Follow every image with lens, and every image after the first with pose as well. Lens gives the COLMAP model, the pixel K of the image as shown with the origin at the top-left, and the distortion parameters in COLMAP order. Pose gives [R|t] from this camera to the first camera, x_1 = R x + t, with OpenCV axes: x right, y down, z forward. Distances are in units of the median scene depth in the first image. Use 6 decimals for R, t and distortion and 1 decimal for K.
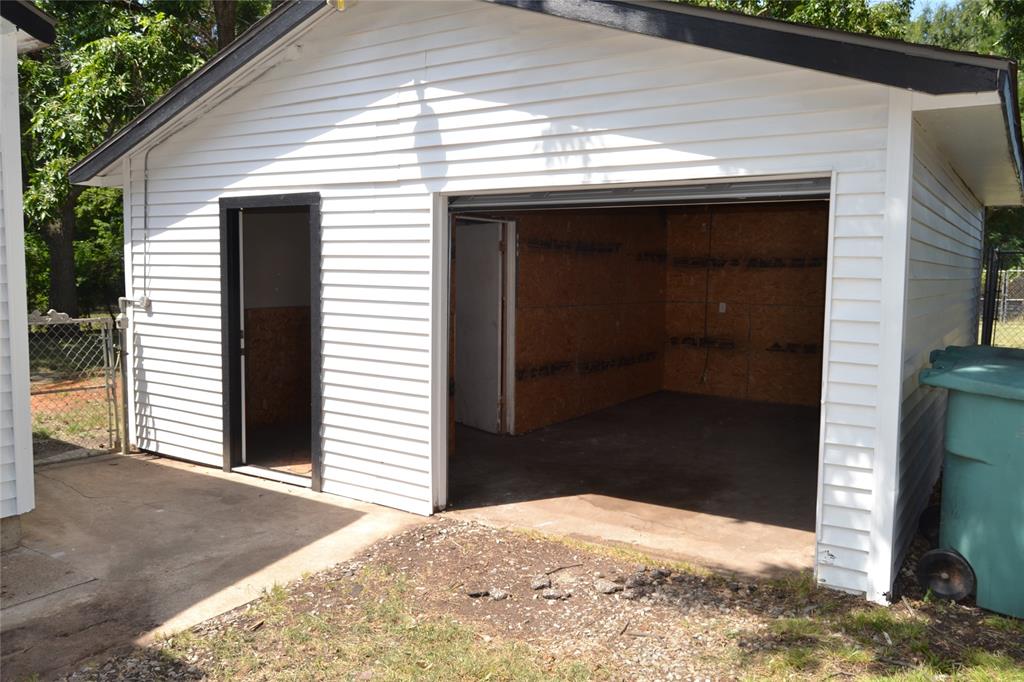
lens RADIAL K [[798.4, 0, 511.5], [0, 798.4, 339.0], [0, 0, 1]] dist [-0.025323, 0.020234]
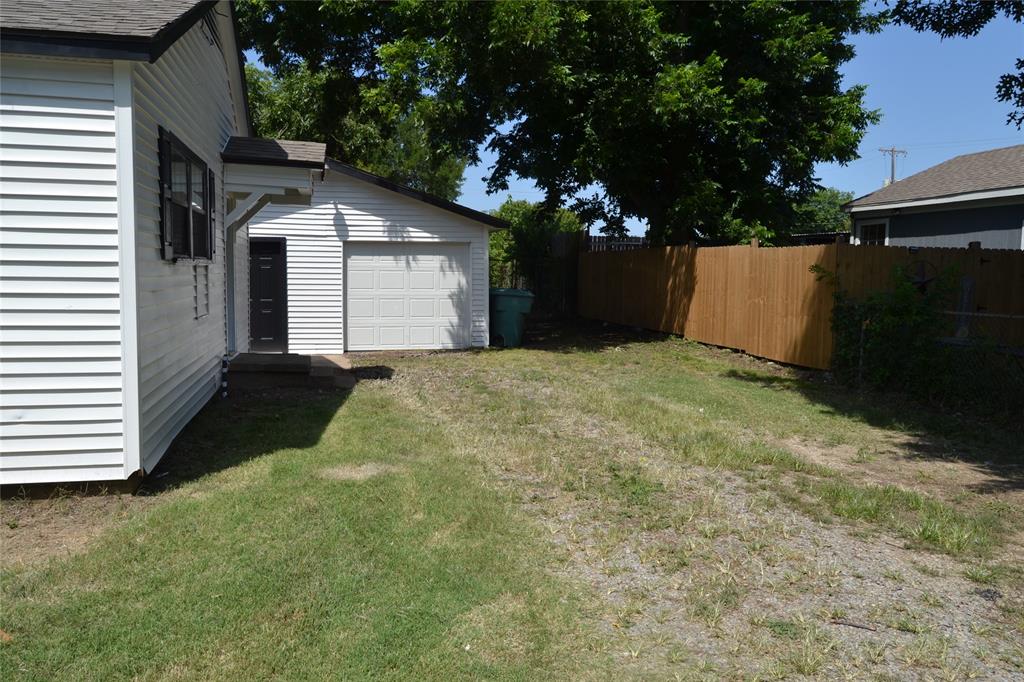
lens RADIAL K [[798.4, 0, 517.2], [0, 798.4, 335.3], [0, 0, 1]] dist [-0.025323, 0.020234]
pose [[0.693139, -0.060203, 0.718285, -1.781124], [0.064232, 0.997700, 0.021639, 0.140173], [-0.717936, 0.031138, 0.695412, -1.480072]]
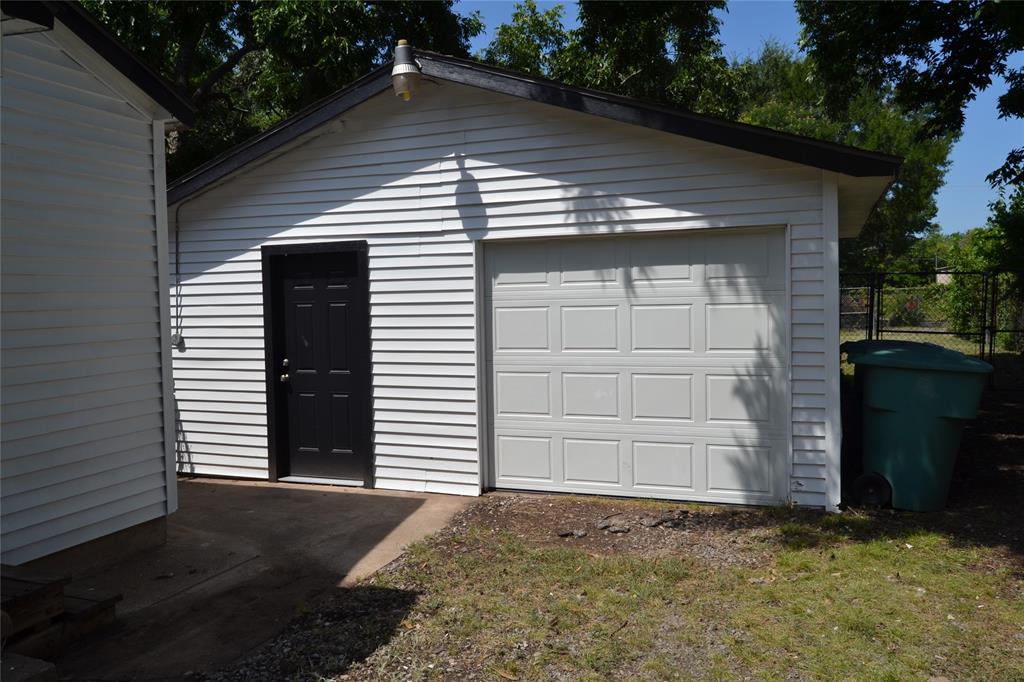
lens RADIAL K [[798.4, 0, 511.9], [0, 798.4, 341.6], [0, 0, 1]] dist [-0.025323, 0.020234]
pose [[0.978040, -0.042948, 0.203944, -0.311489], [0.050631, 0.998185, -0.032606, 0.023696], [-0.202173, 0.042216, 0.978439, -0.260054]]
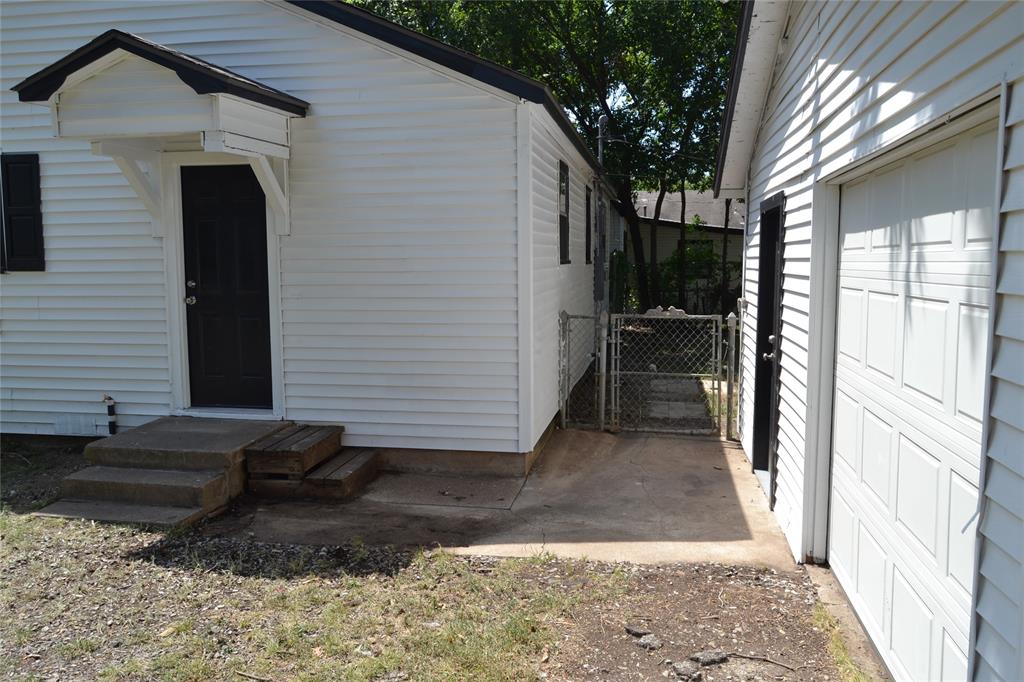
lens RADIAL K [[798.4, 0, 513.5], [0, 798.4, 348.9], [0, 0, 1]] dist [-0.025323, 0.020234]
pose [[0.391623, 0.087014, -0.916002, 0.559188], [-0.075222, 0.995214, 0.062379, -0.038549], [0.917046, 0.044474, 0.396294, 0.390039]]
